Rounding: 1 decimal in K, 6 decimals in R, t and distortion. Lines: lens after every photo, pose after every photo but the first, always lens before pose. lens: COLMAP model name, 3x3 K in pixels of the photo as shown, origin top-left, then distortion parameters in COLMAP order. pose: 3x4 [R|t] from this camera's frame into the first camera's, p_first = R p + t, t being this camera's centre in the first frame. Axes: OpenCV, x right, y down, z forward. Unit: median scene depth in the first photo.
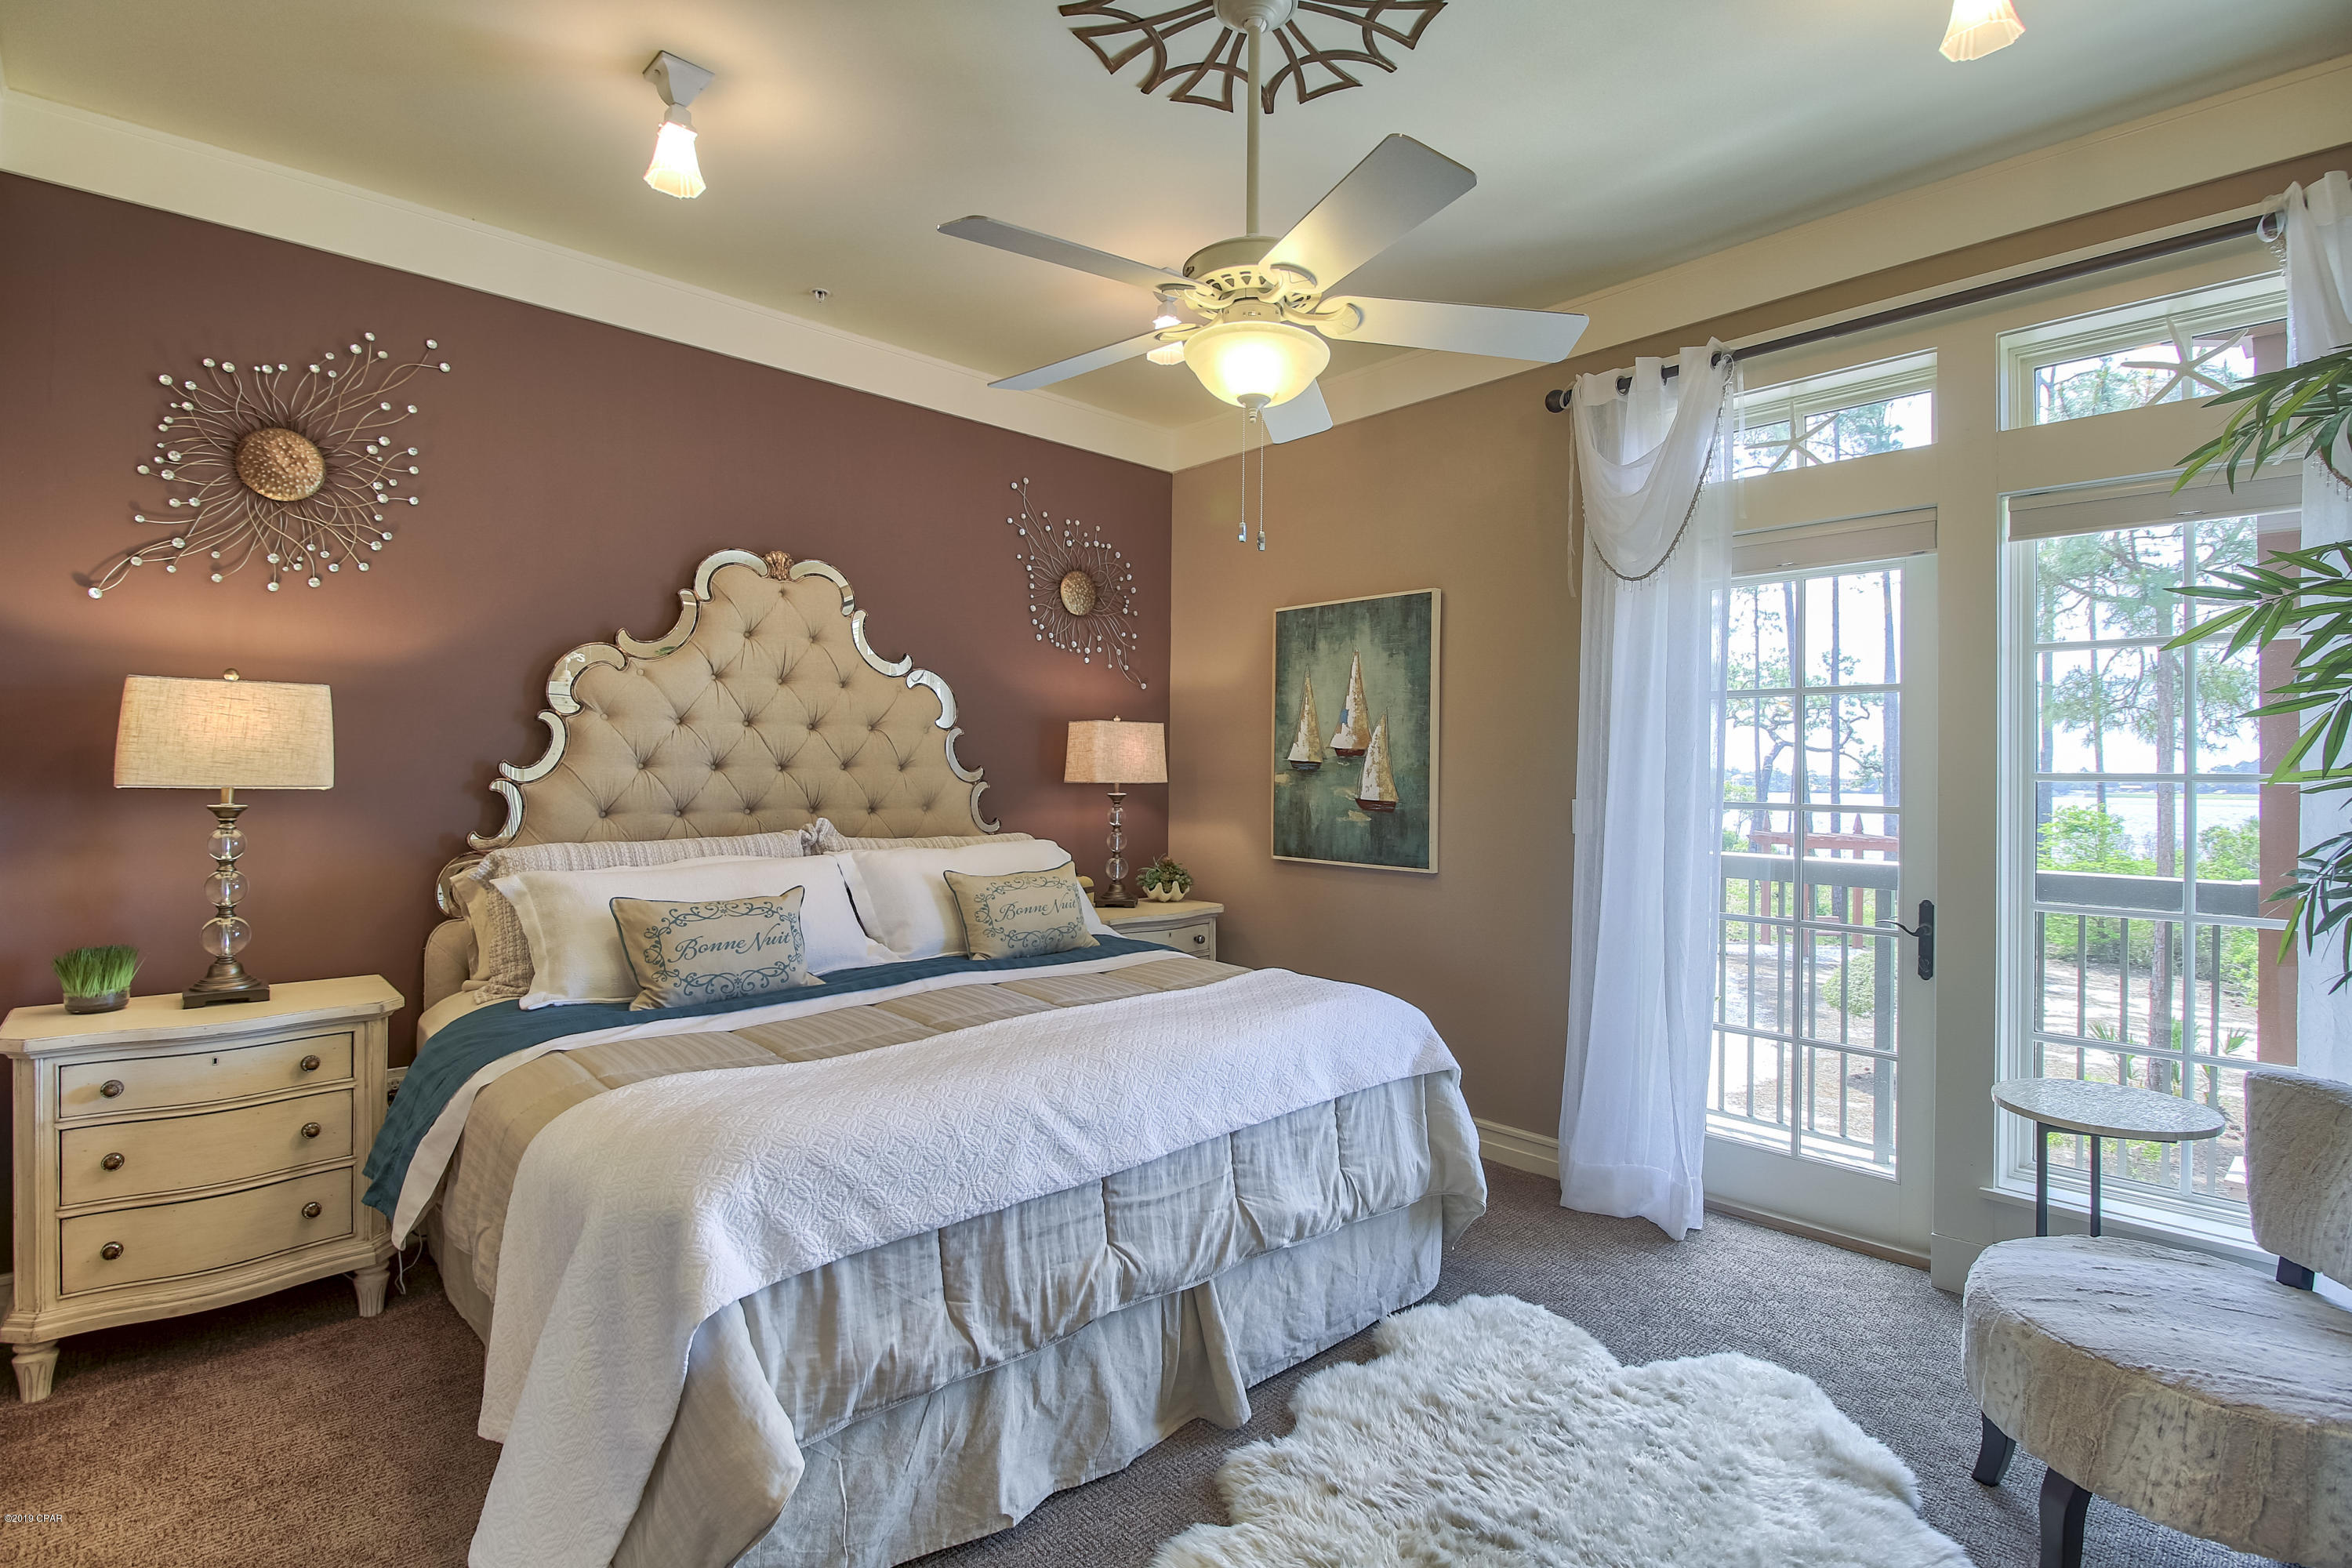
lens RADIAL K [[1101.4, 0, 1178.2], [0, 1101.4, 763.5], [0, 0, 1]] dist [-0.002366, -0.000783]
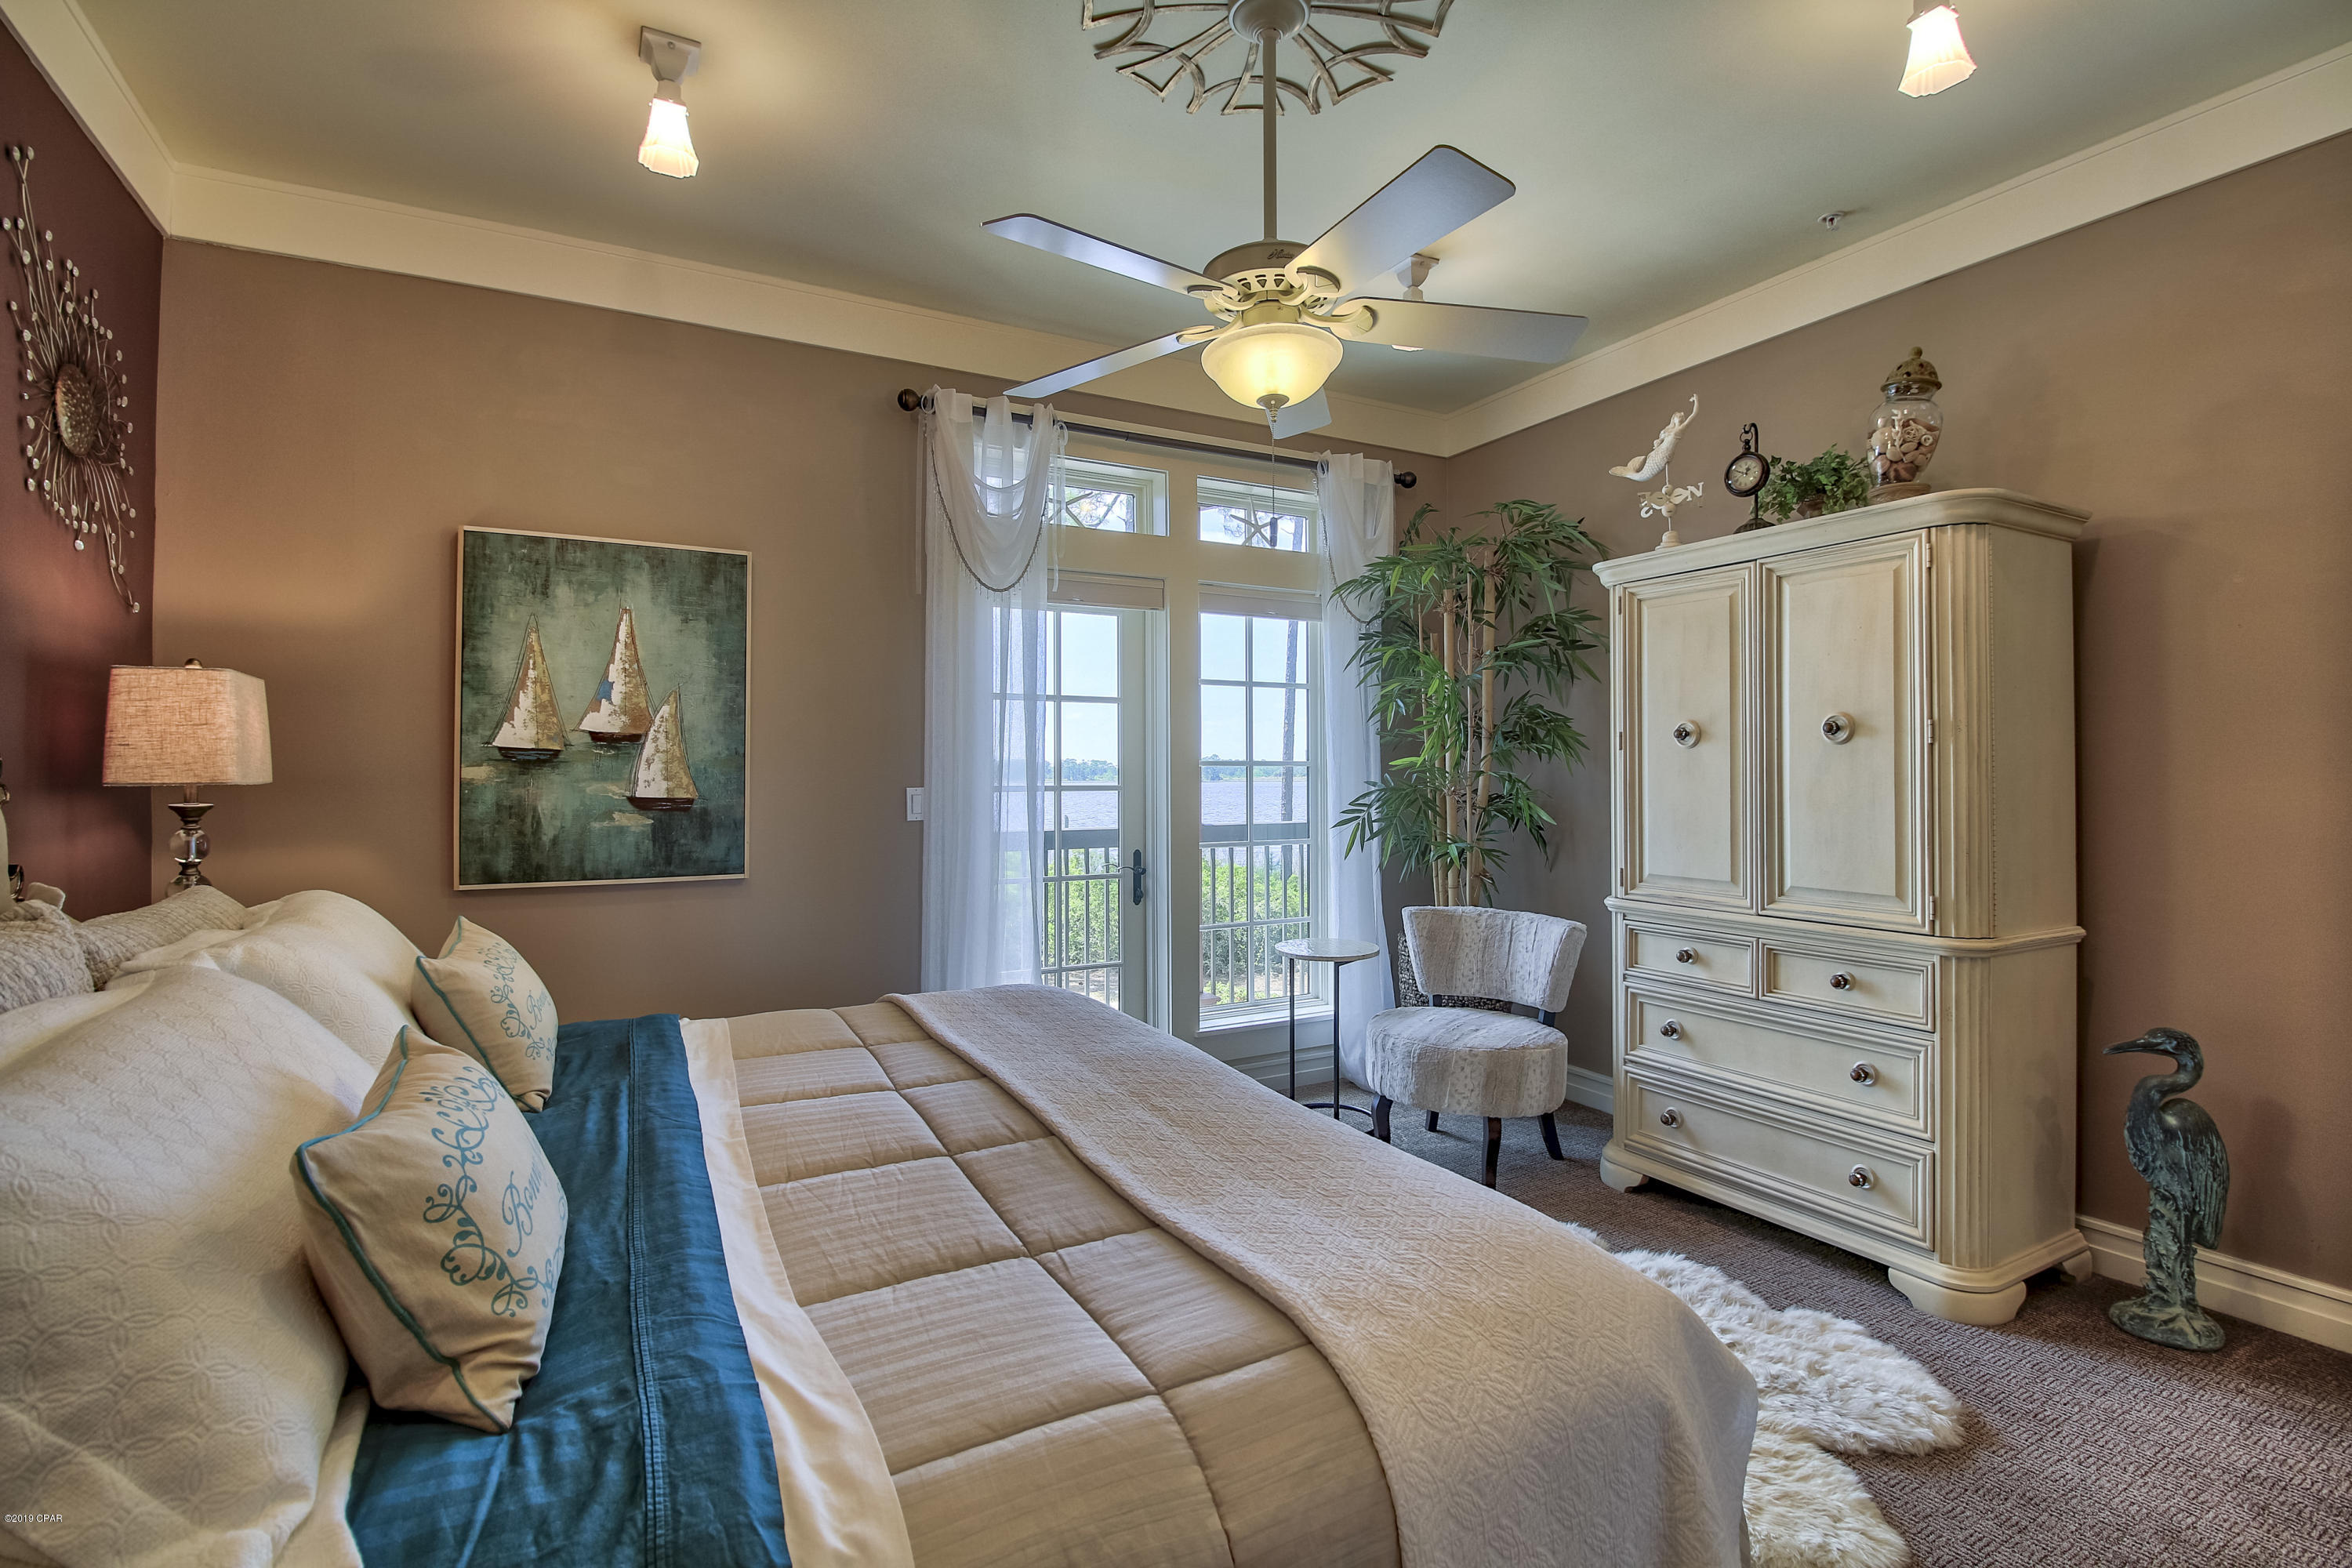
lens RADIAL K [[1101.4, 0, 1178.2], [0, 1101.4, 763.5], [0, 0, 1]] dist [-0.002366, -0.000783]
pose [[0.234971, -0.002806, 0.971998, -0.516500], [-0.001461, 0.999994, 0.003240, 0.005343], [-0.972001, -0.002182, 0.234965, 0.444843]]
